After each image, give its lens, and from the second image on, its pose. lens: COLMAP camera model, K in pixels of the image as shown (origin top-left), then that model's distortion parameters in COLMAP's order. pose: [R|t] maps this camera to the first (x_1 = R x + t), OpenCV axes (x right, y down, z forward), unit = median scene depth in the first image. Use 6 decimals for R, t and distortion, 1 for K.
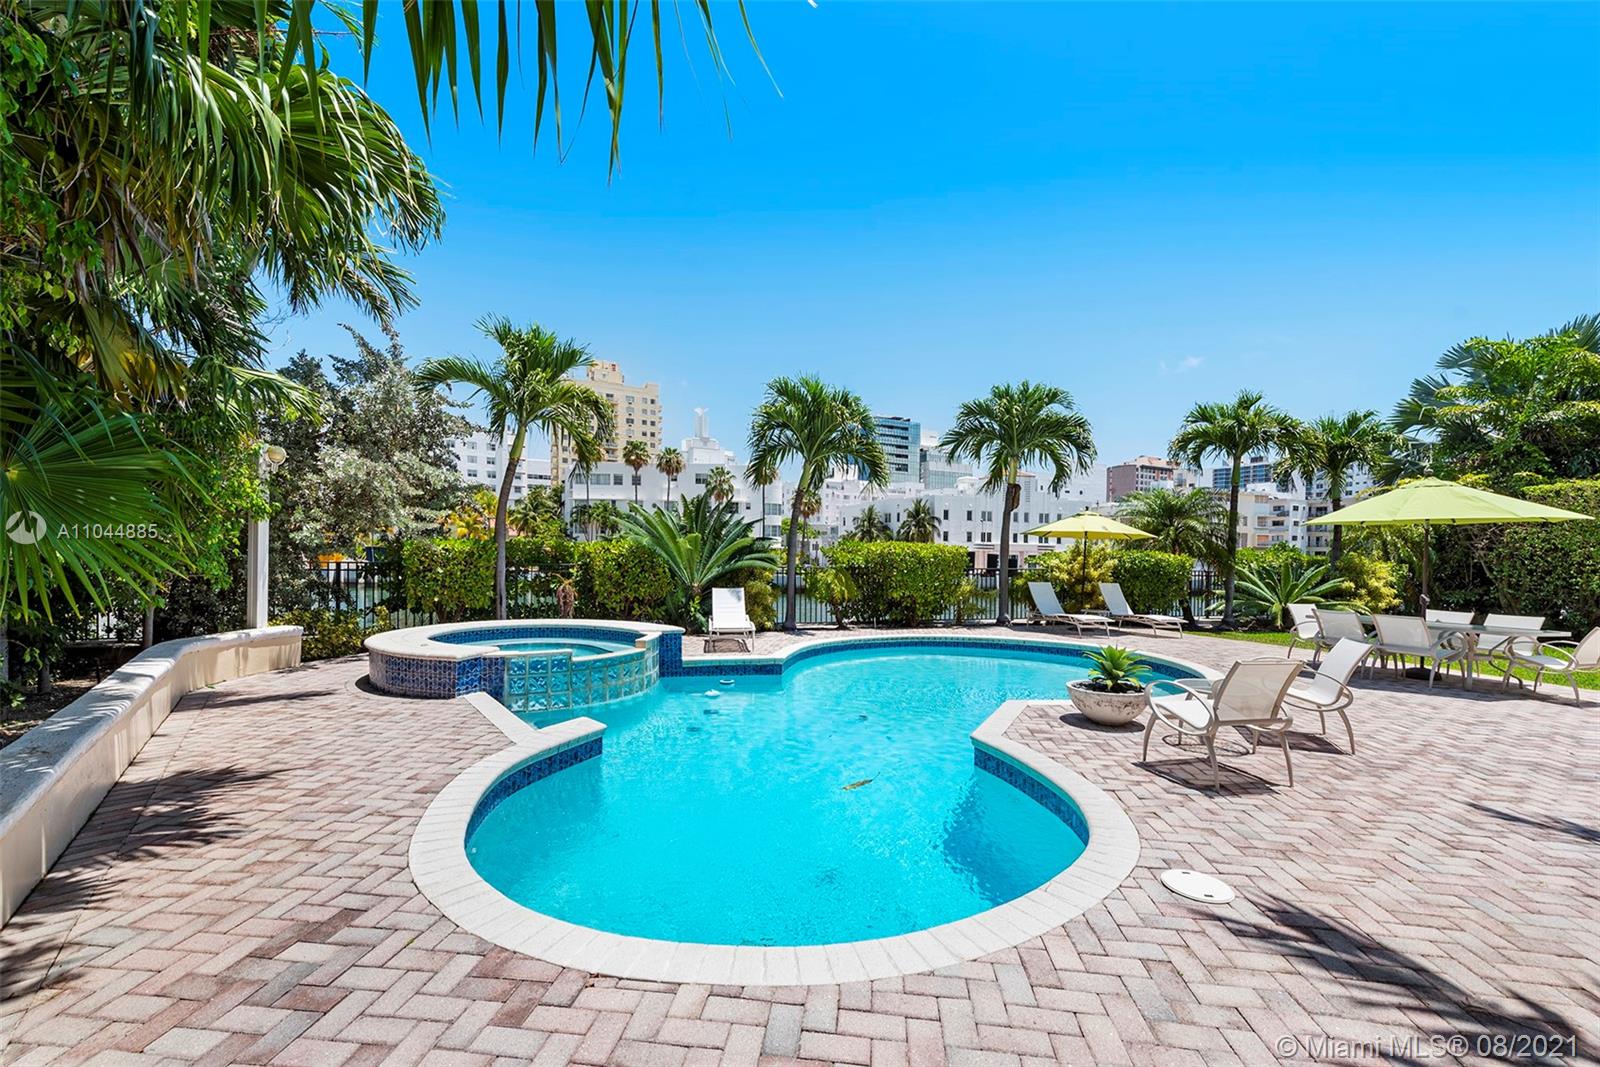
lens RADIAL K [[634.0, 0, 804.8], [0, 634.0, 578.9], [0, 0, 1]] dist [0.011015, -0.000940]
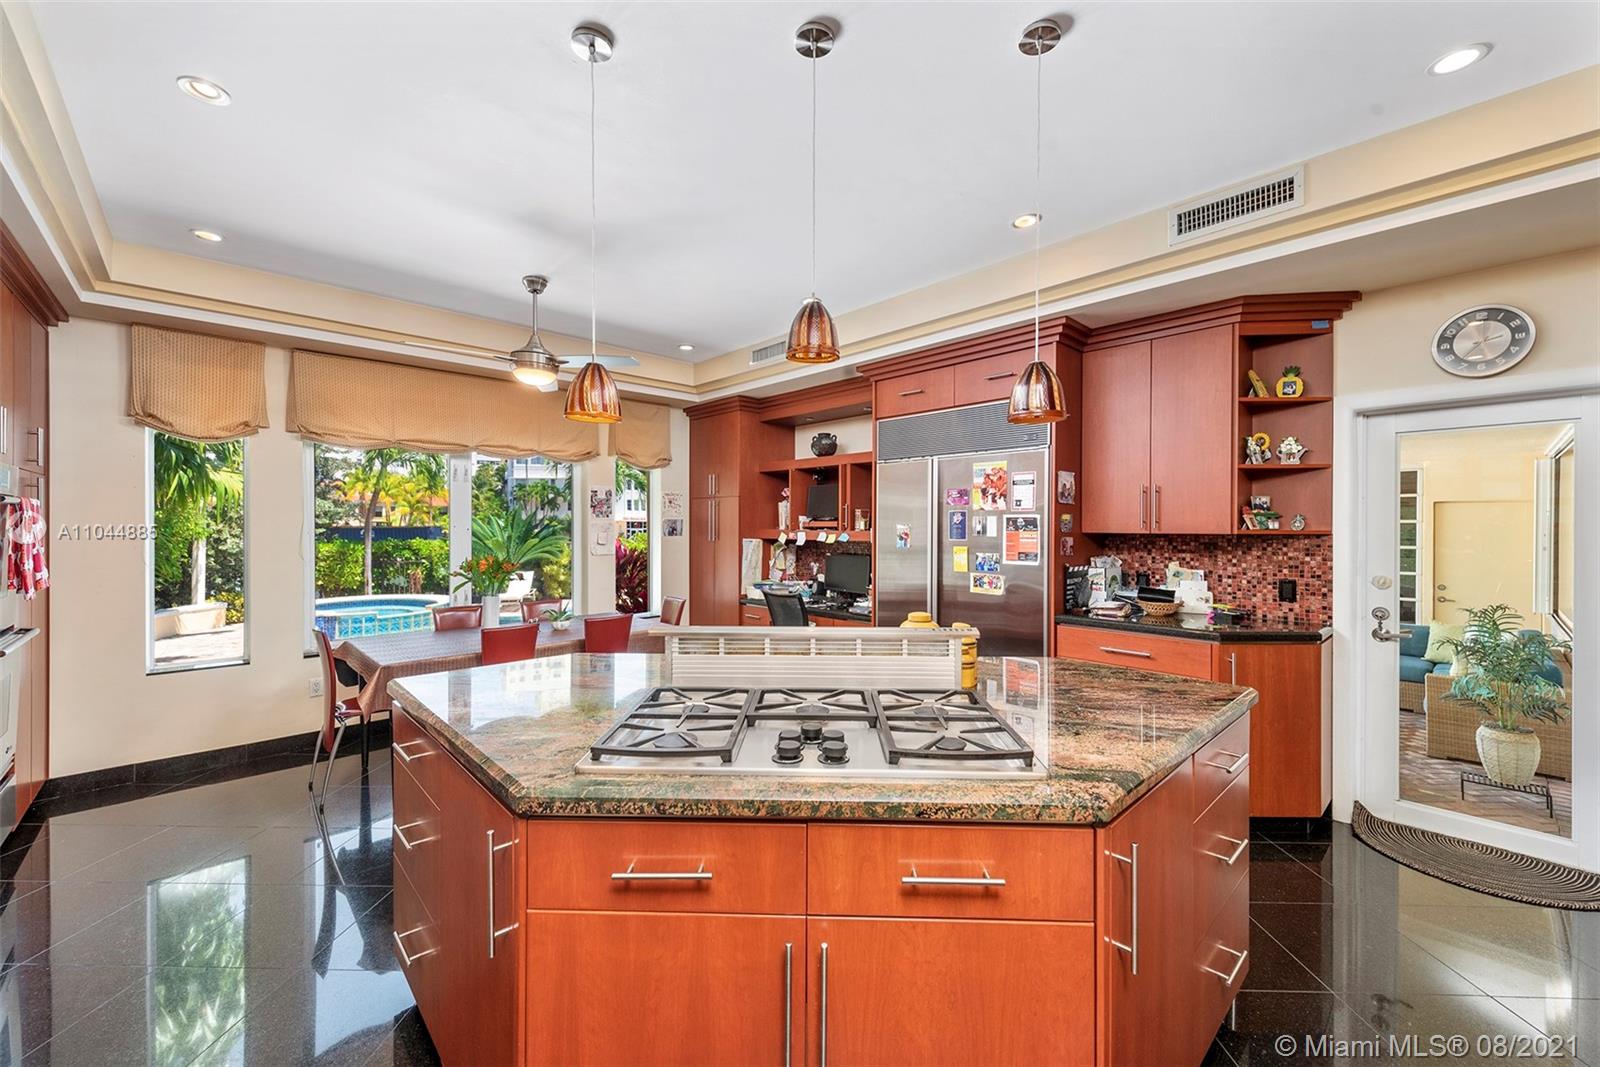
lens RADIAL K [[634.0, 0, 803.9], [0, 634.0, 532.6], [0, 0, 1]] dist [0.011015, -0.000940]
pose [[0.998709, -0.013904, 0.048860, 0.493529], [0.015005, 0.999640, -0.022239, -0.036720], [-0.048533, 0.022944, 0.998558, -0.576270]]
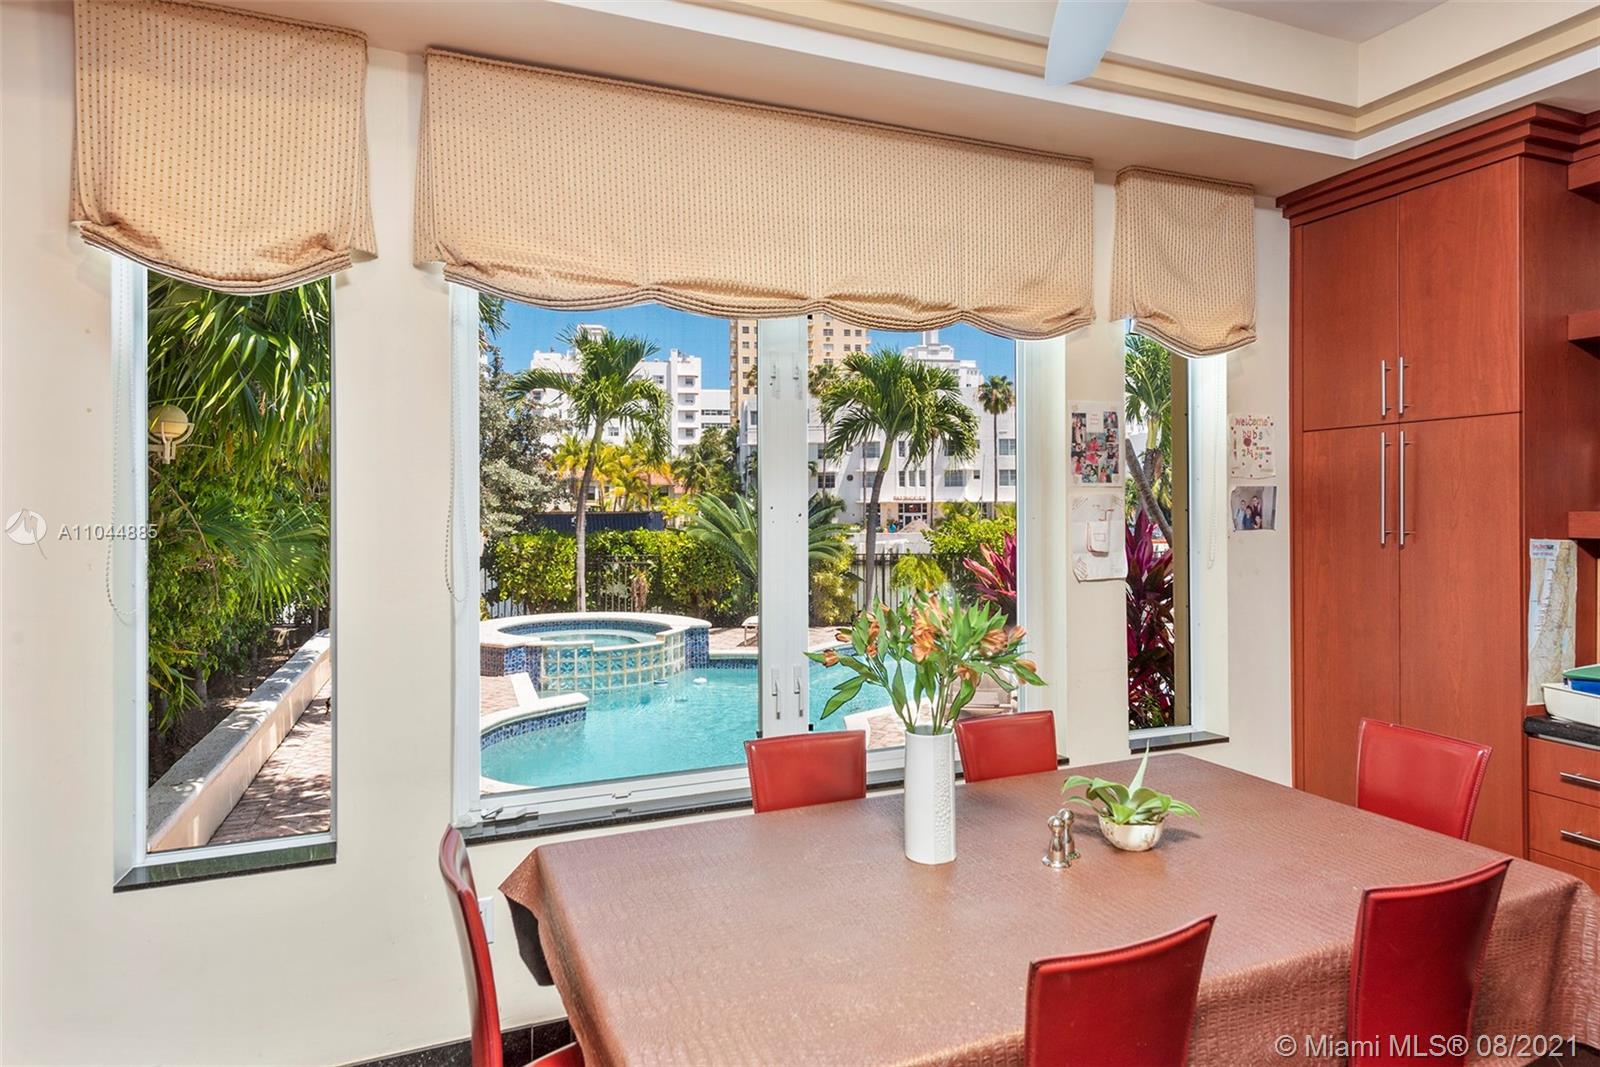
lens RADIAL K [[924.2, 0, 813.5], [0, 924.2, 504.7], [0, 0, 1]] dist [-0.002451, -0.000362]
pose [[0.954334, -0.022179, -0.297919, 0.356497], [0.010245, 0.999083, -0.041560, -0.044619], [0.298567, 0.036610, 0.953686, -0.357952]]
